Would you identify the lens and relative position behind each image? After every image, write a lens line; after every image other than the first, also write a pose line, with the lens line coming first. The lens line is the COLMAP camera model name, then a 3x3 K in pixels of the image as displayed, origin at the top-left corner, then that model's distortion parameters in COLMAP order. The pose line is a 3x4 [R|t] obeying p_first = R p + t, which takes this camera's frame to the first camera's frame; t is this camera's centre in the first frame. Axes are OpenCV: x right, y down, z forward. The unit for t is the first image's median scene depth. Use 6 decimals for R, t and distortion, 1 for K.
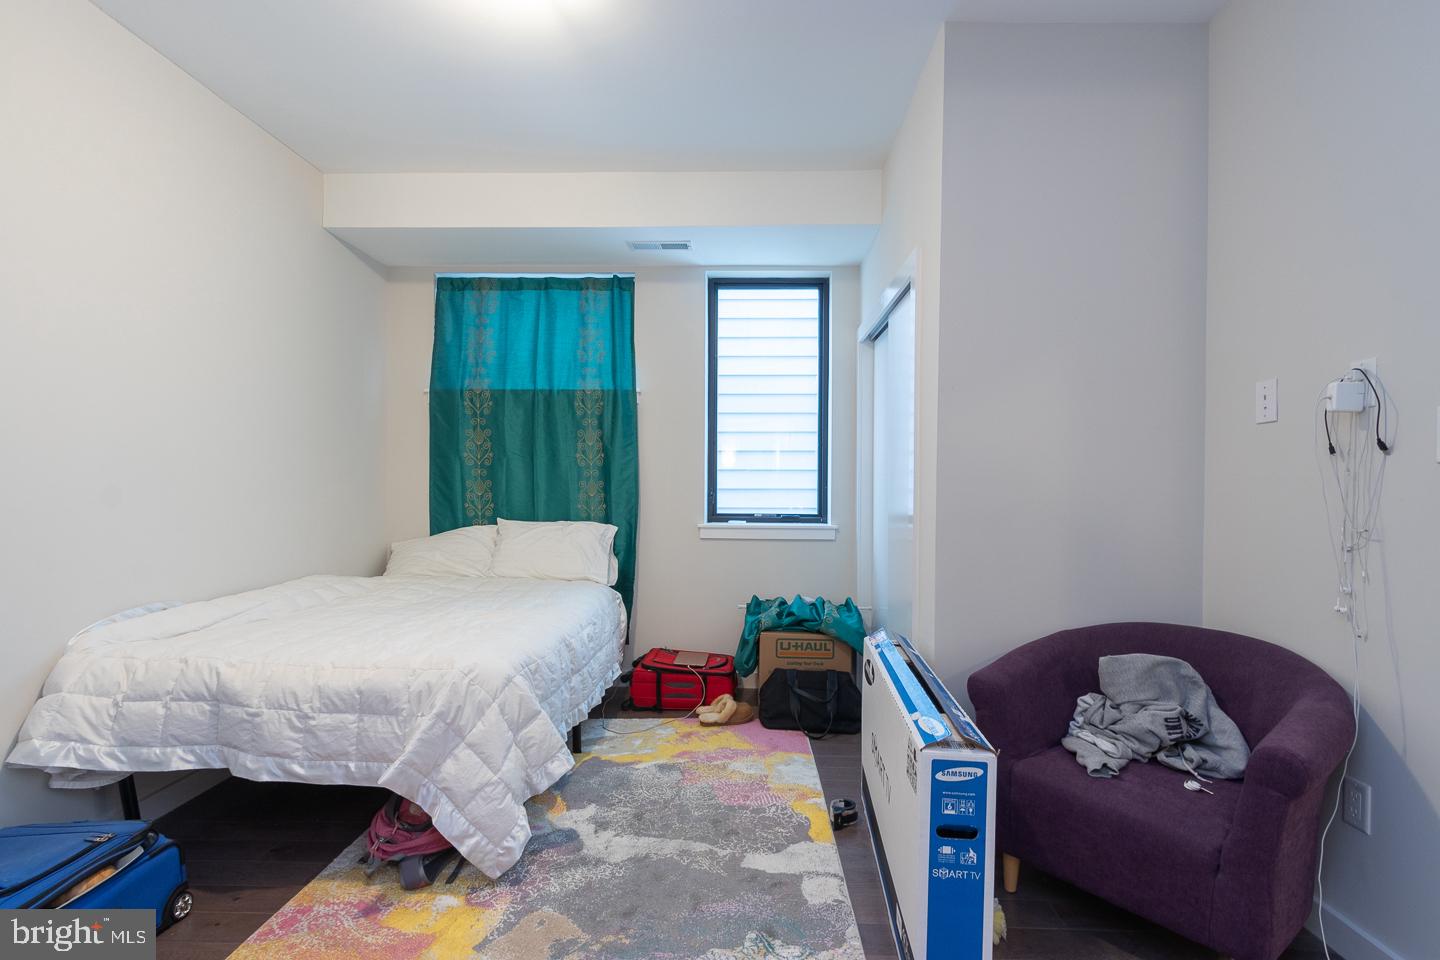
lens RADIAL K [[690.5, 0, 689.1], [0, 690.5, 502.3], [0, 0, 1]] dist [-0.001188, -0.001068]
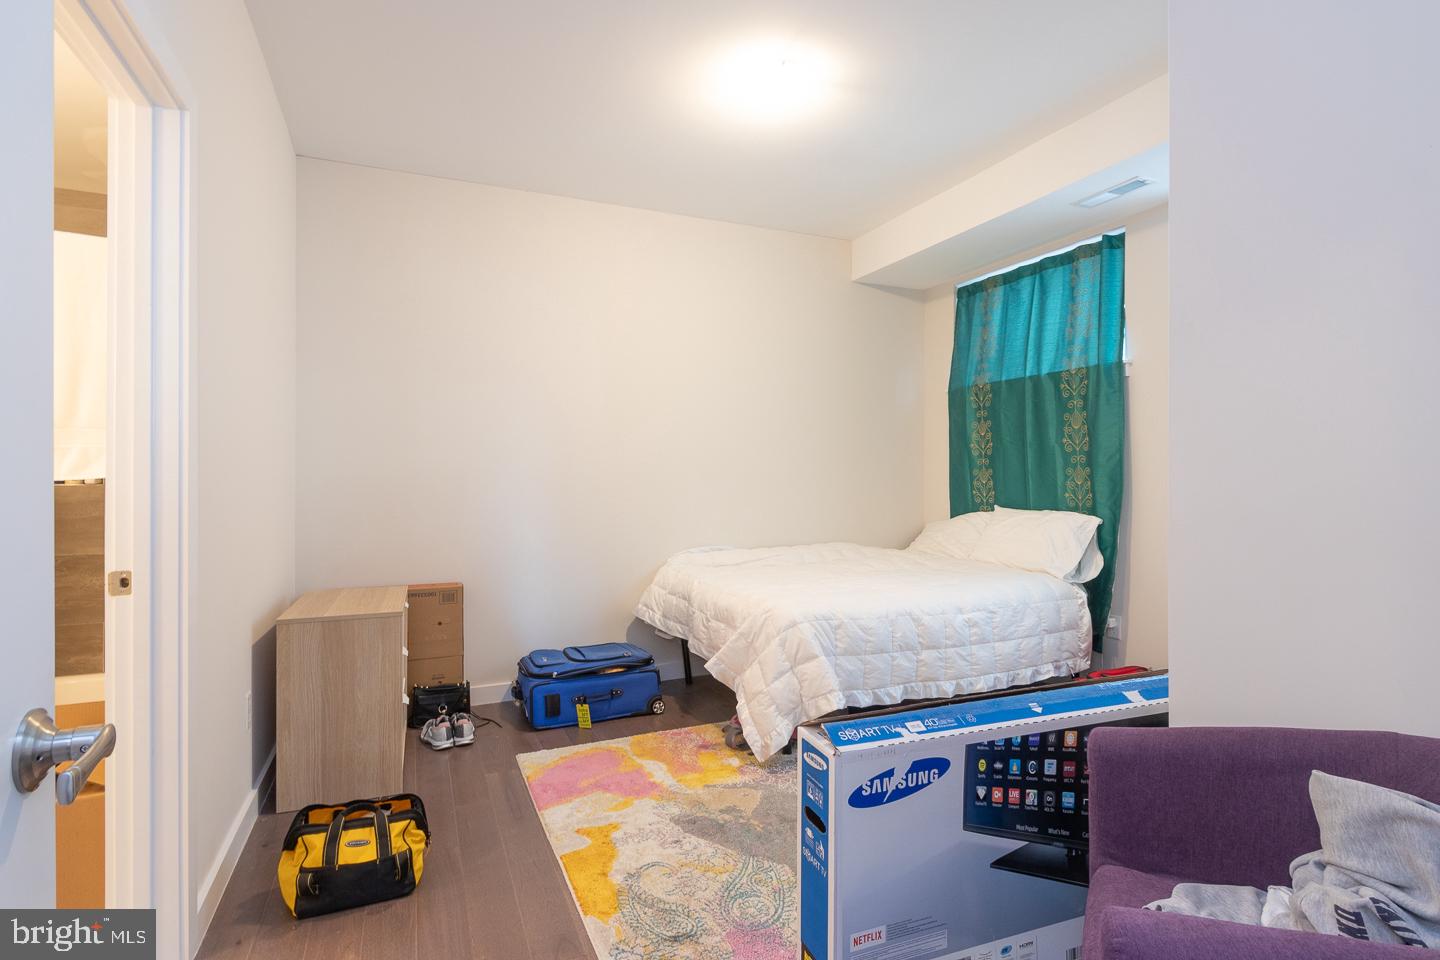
lens RADIAL K [[690.5, 0, 713.1], [0, 690.5, 483.3], [0, 0, 1]] dist [-0.001188, -0.001068]
pose [[0.421798, 0.000150, -0.906690, 0.487601], [-0.011582, 0.999919, -0.005223, 0.000247], [0.906616, 0.012704, 0.421766, 0.175299]]
